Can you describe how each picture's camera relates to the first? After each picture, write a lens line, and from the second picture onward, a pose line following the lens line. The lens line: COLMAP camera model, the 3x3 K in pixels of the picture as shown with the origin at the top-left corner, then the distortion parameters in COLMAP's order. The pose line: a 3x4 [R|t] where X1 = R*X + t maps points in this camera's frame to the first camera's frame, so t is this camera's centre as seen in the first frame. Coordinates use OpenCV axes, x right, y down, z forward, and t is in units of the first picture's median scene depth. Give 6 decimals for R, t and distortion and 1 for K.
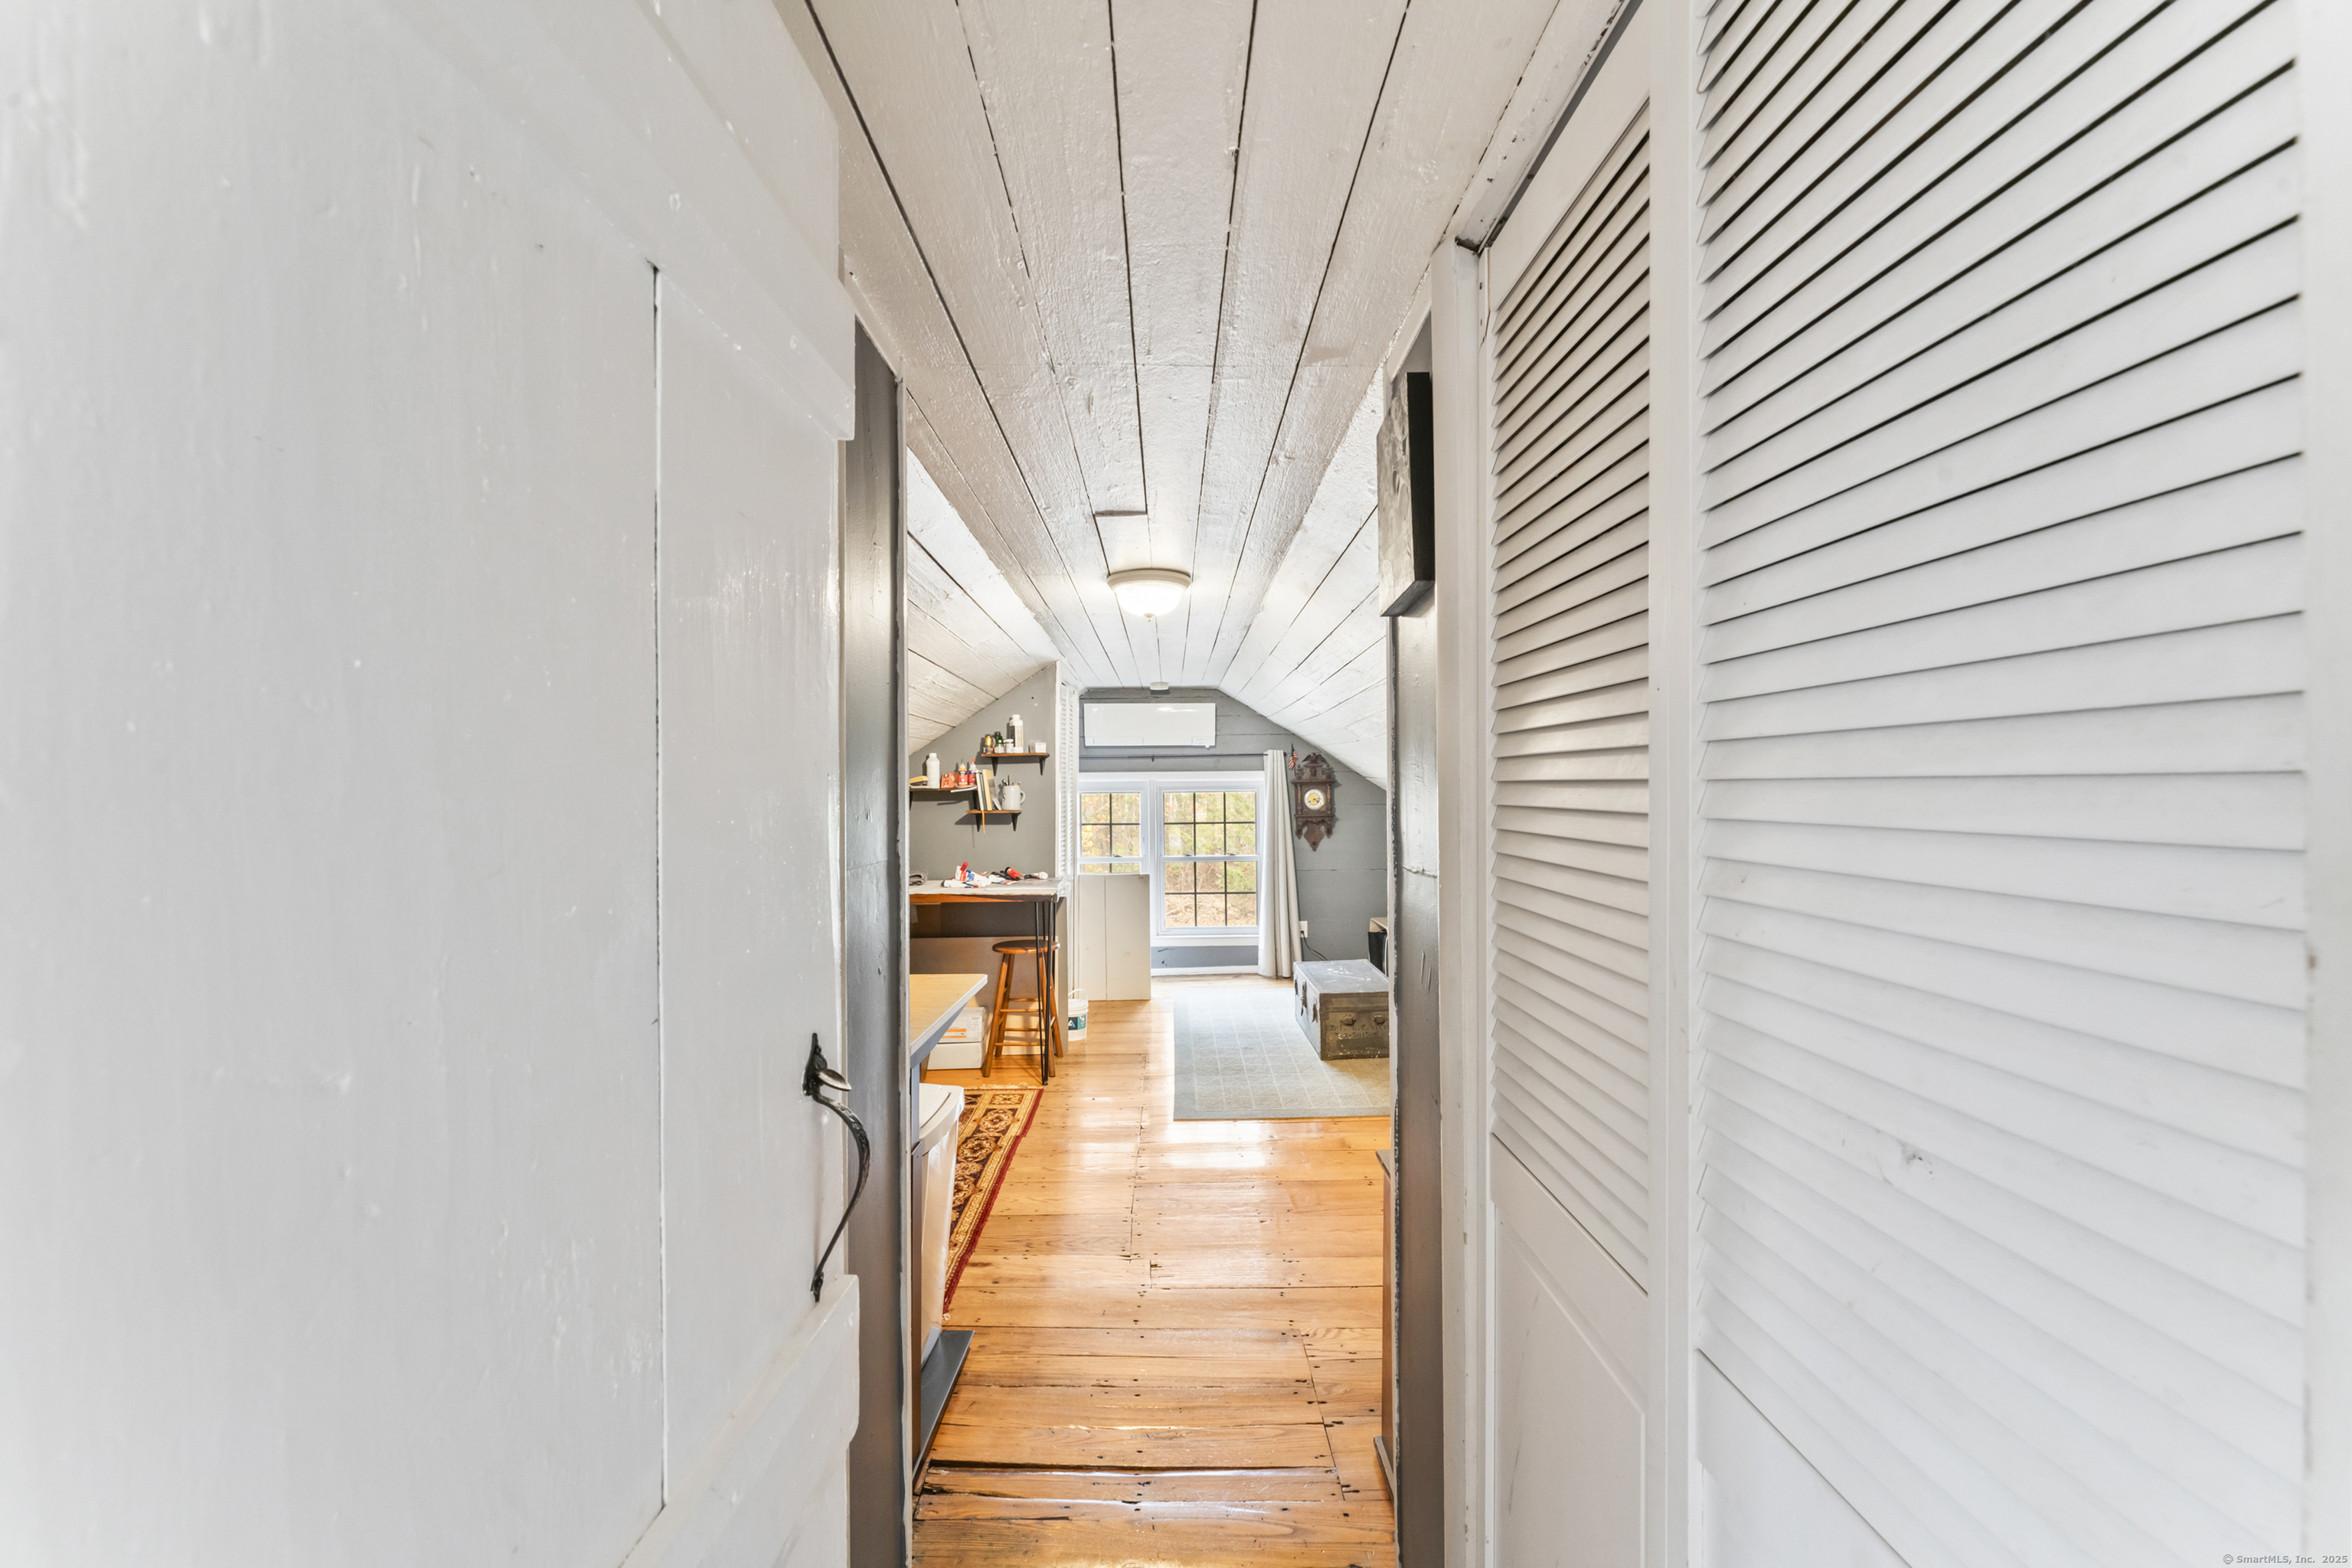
lens RADIAL K [[936.5, 0, 1176.0], [0, 936.5, 784.0], [0, 0, 1]] dist [0.001417, 0.000160]
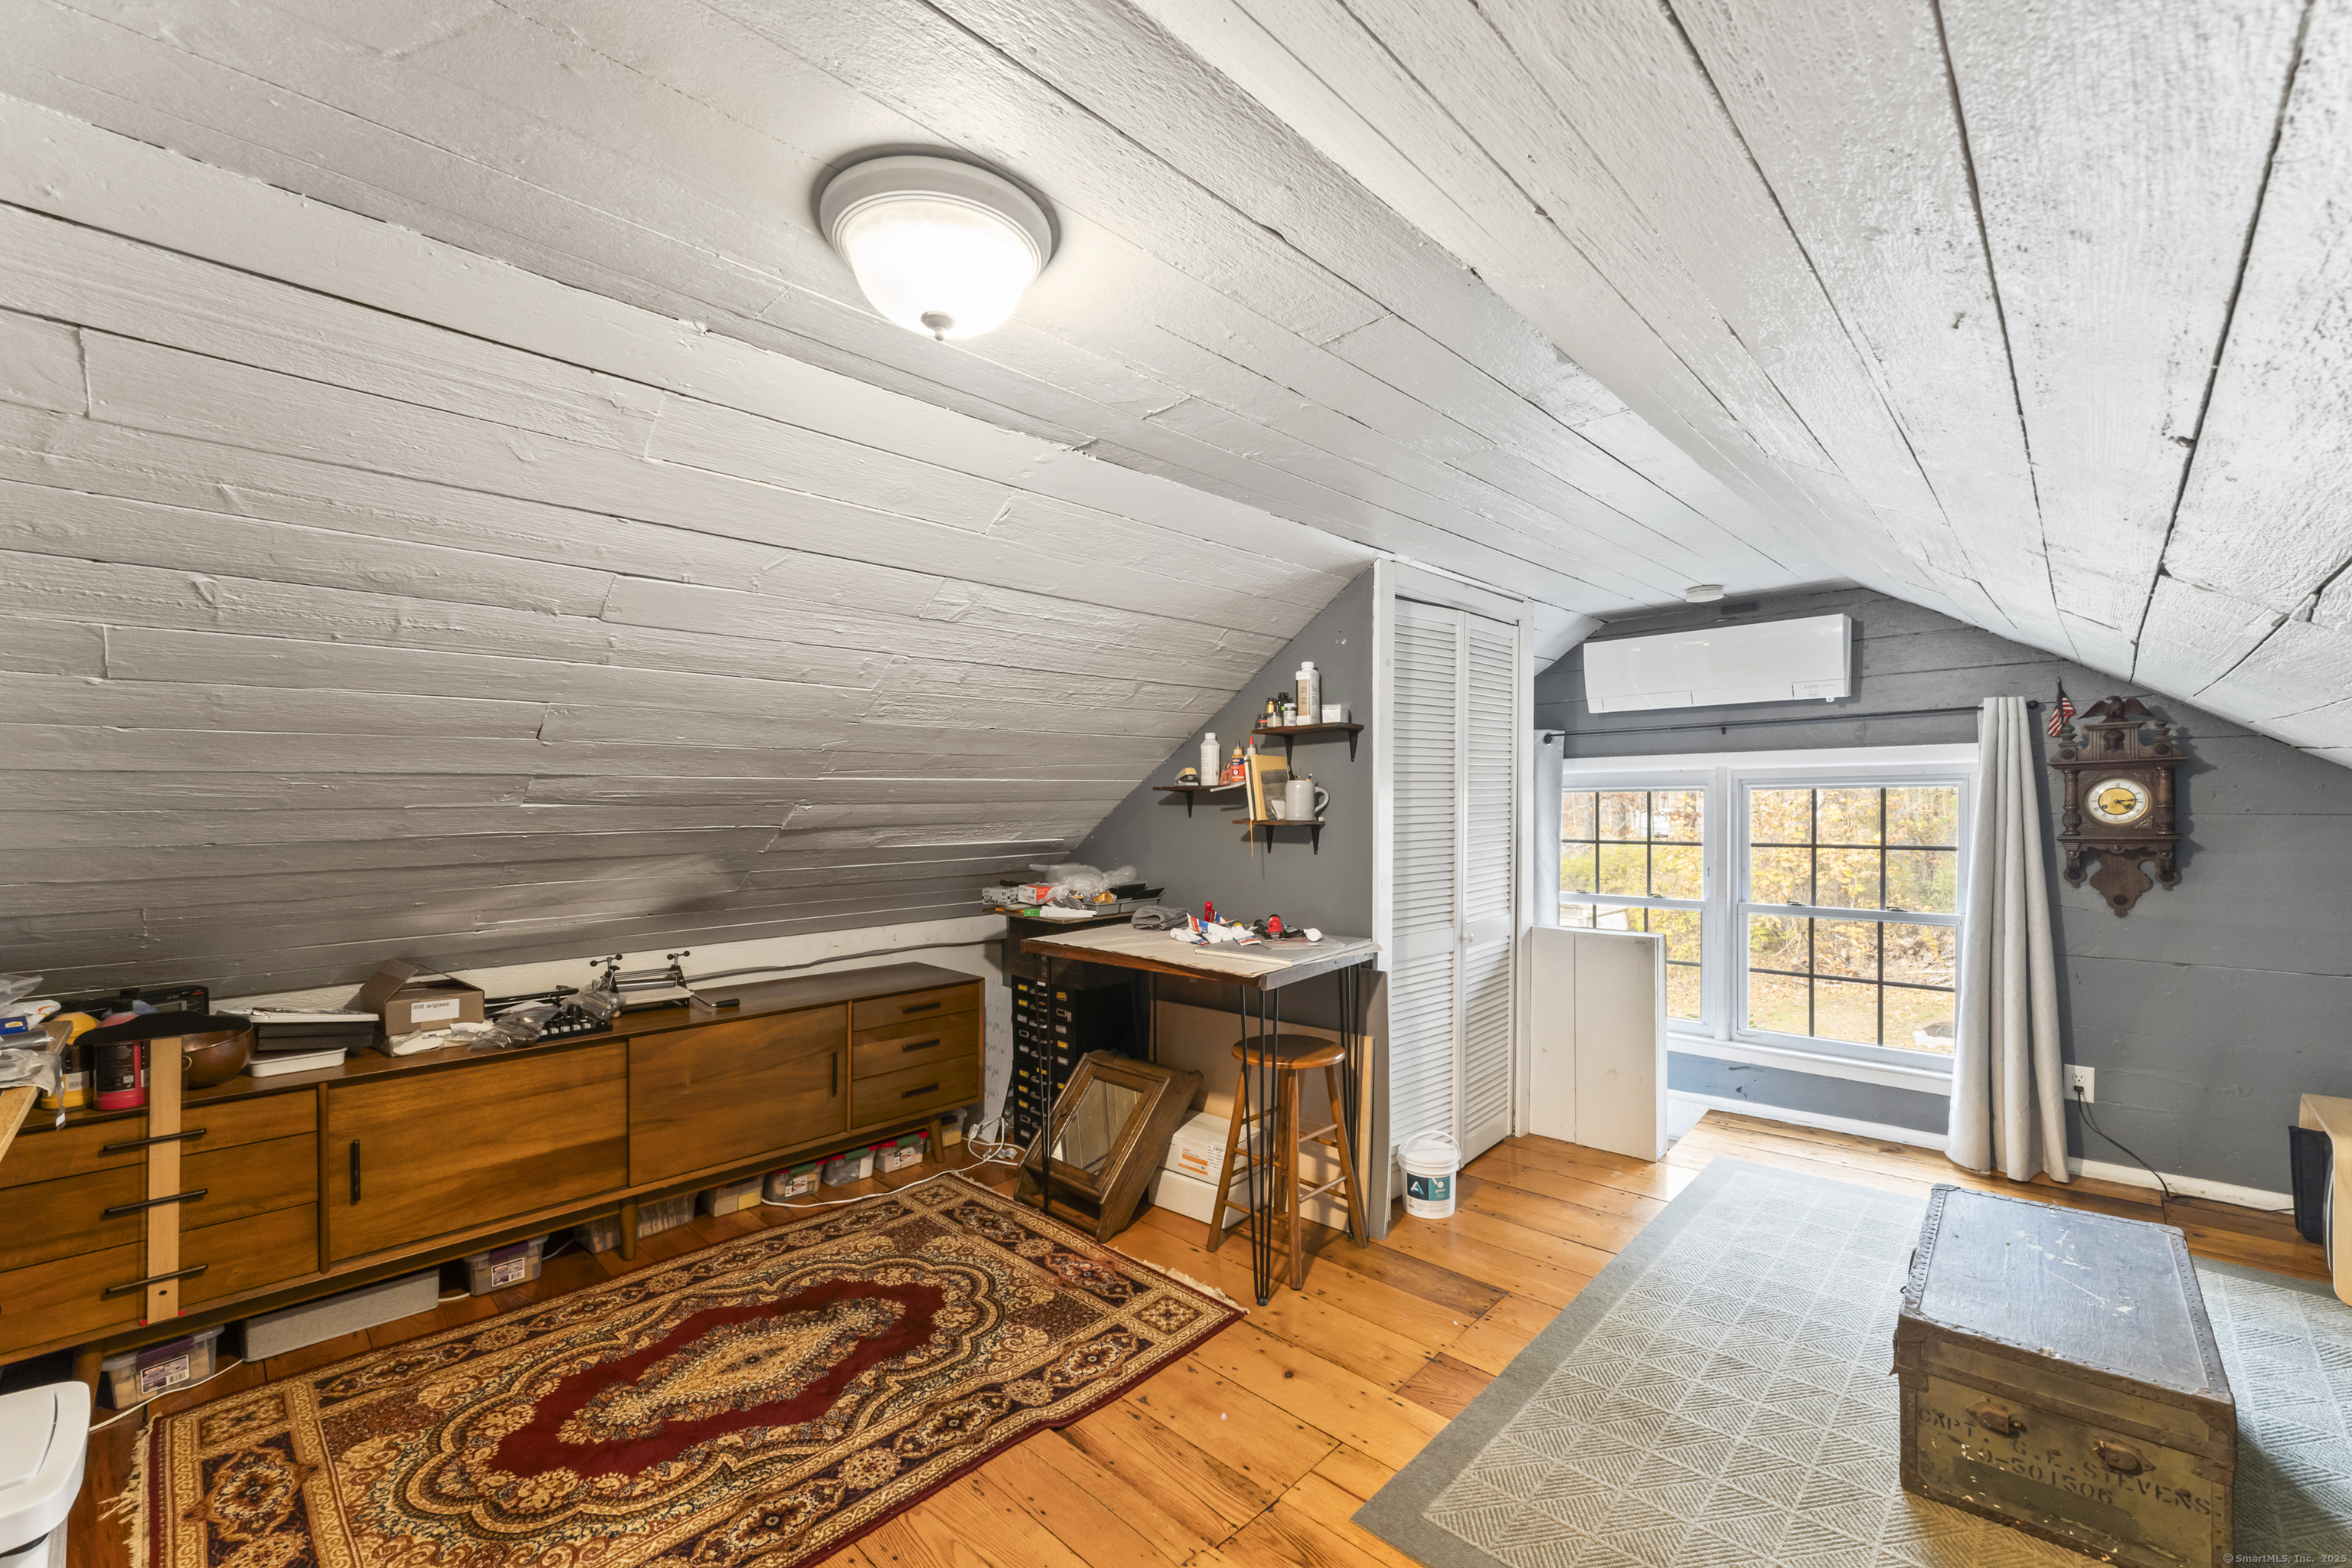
lens RADIAL K [[947.6, 0, 1178.8], [0, 947.6, 839.4], [0, 0, 1]] dist [-0.000644, -0.000081]
pose [[0.716077, 0.028451, -0.697441, 0.148813], [0.012639, 0.998477, 0.053708, 0.004505], [0.697907, -0.047274, 0.714627, 0.382978]]
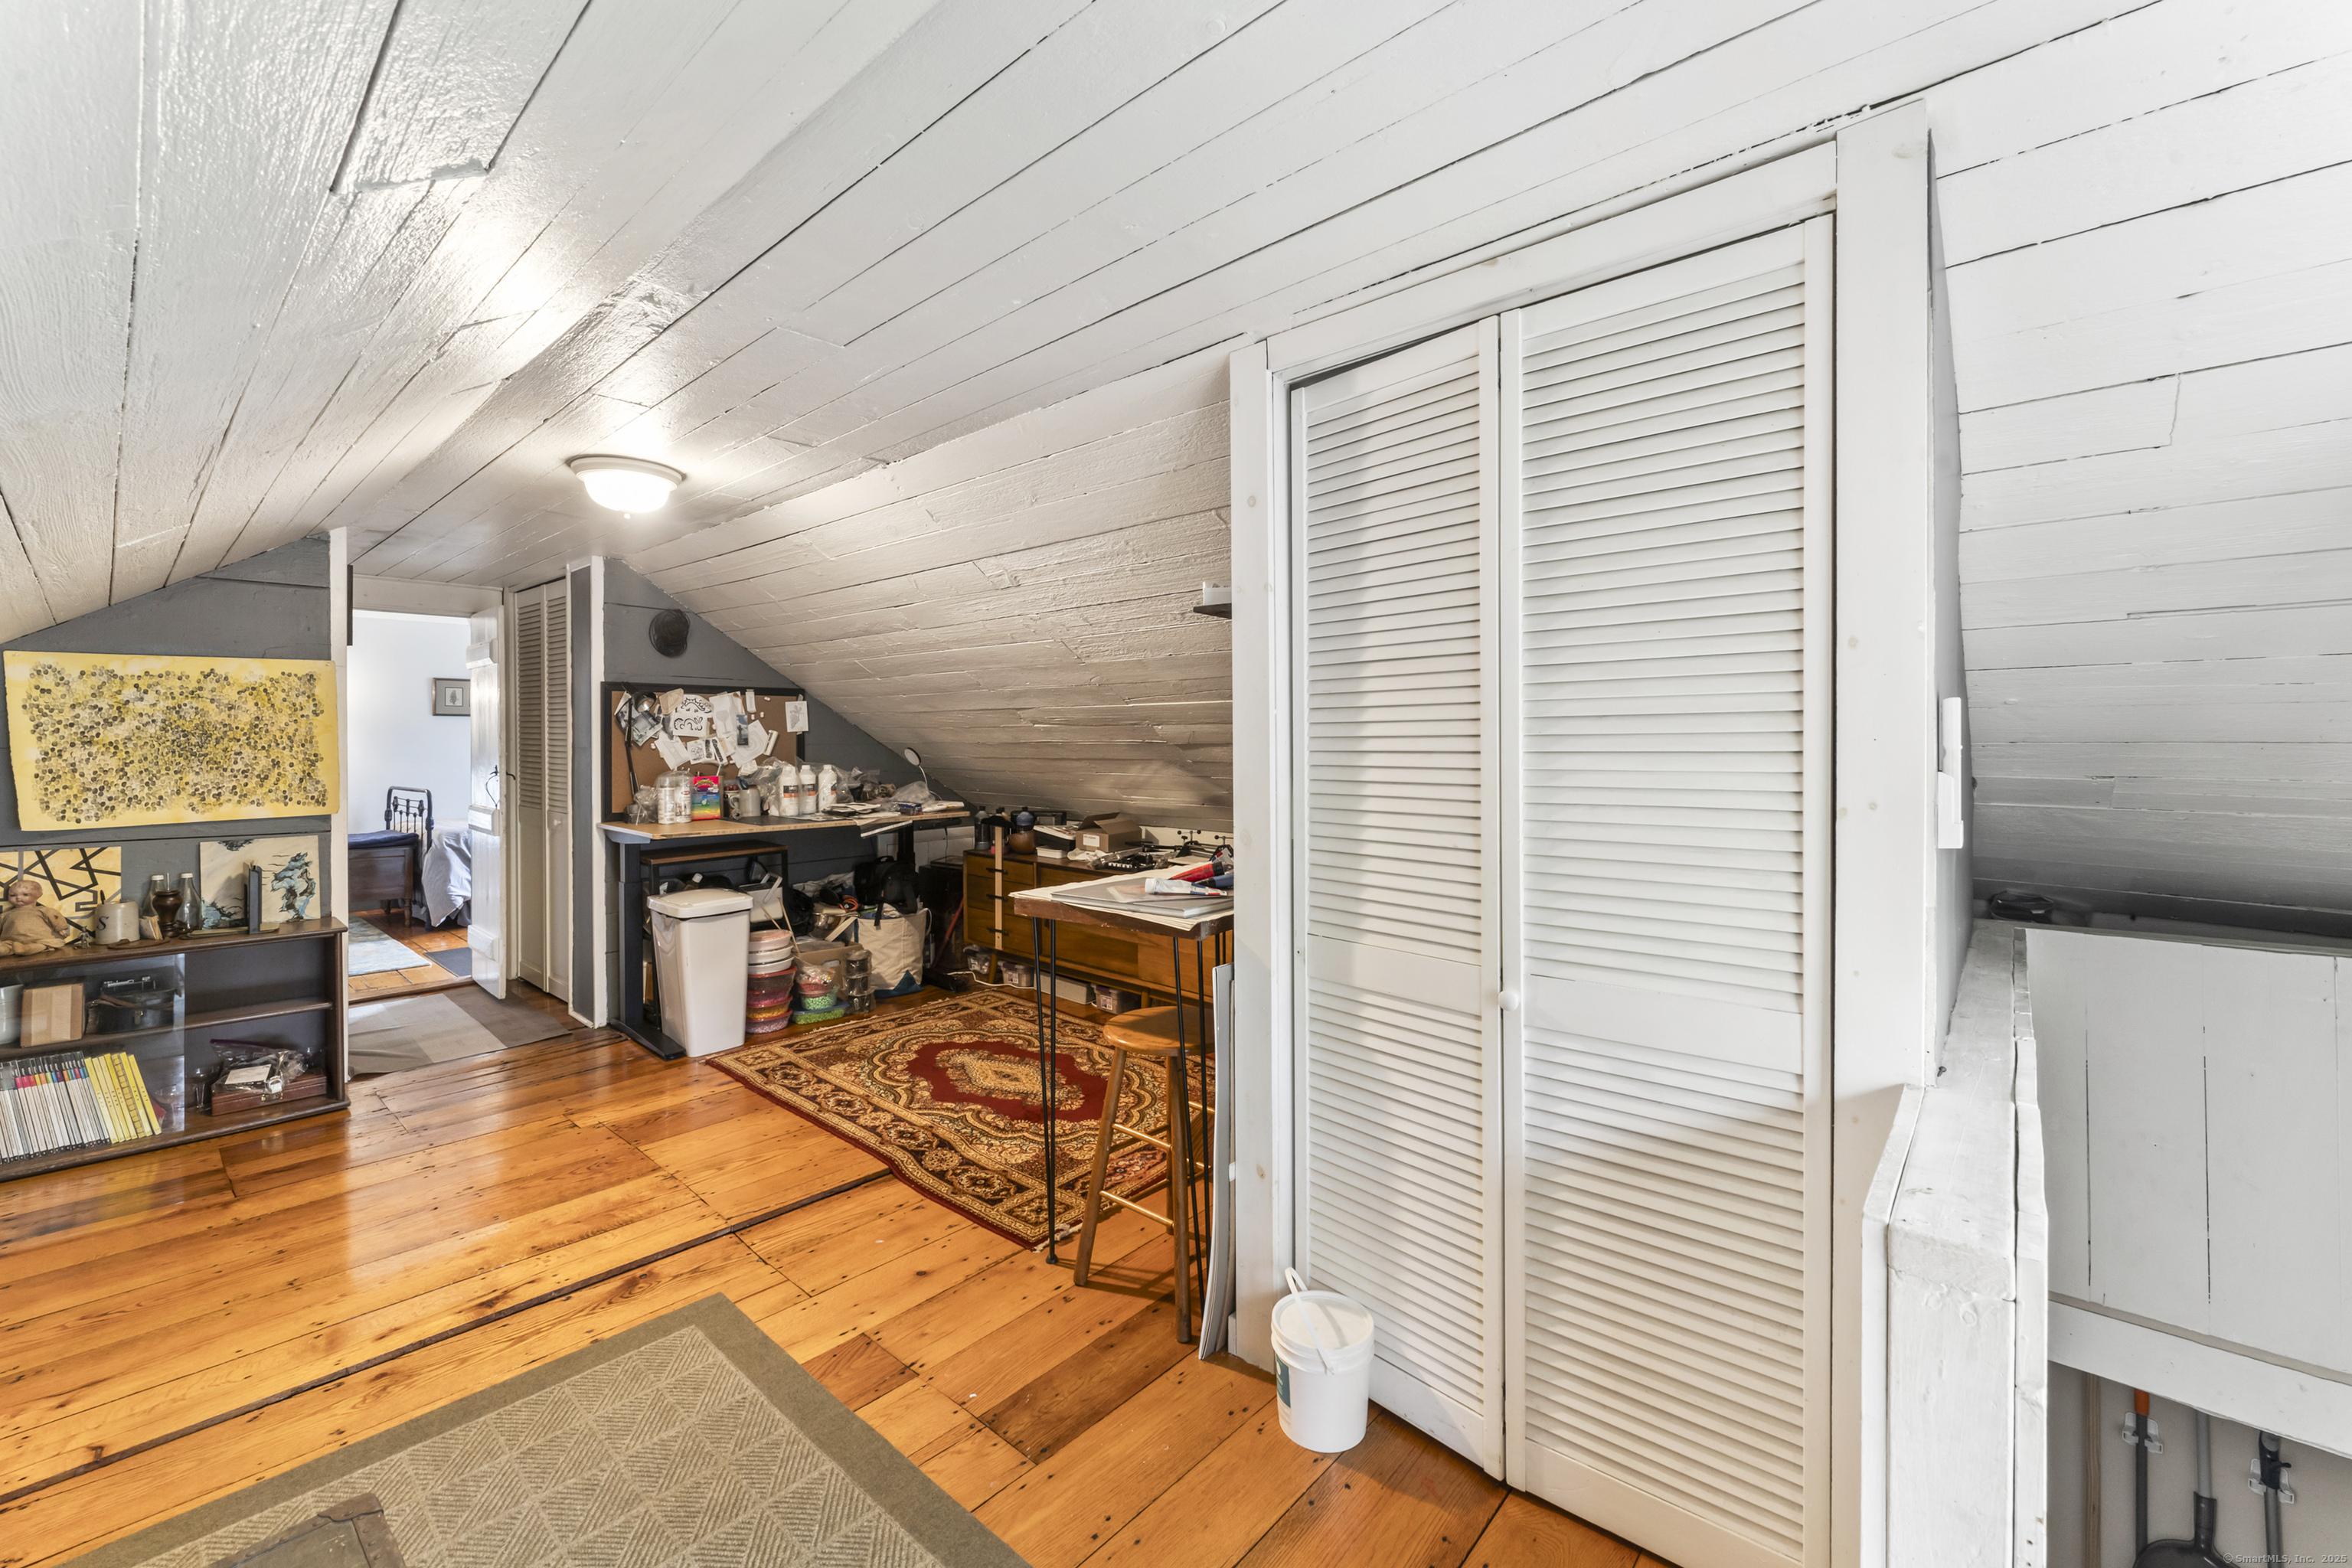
lens RADIAL K [[955.5, 0, 1178.1], [0, 955.5, 757.4], [0, 0, 1]] dist [0.001557, 0.000468]
pose [[-0.669311, 0.021108, -0.742682, 0.140434], [0.013844, 0.999777, 0.015939, 0.020084], [0.742853, 0.000386, -0.669454, 0.958867]]
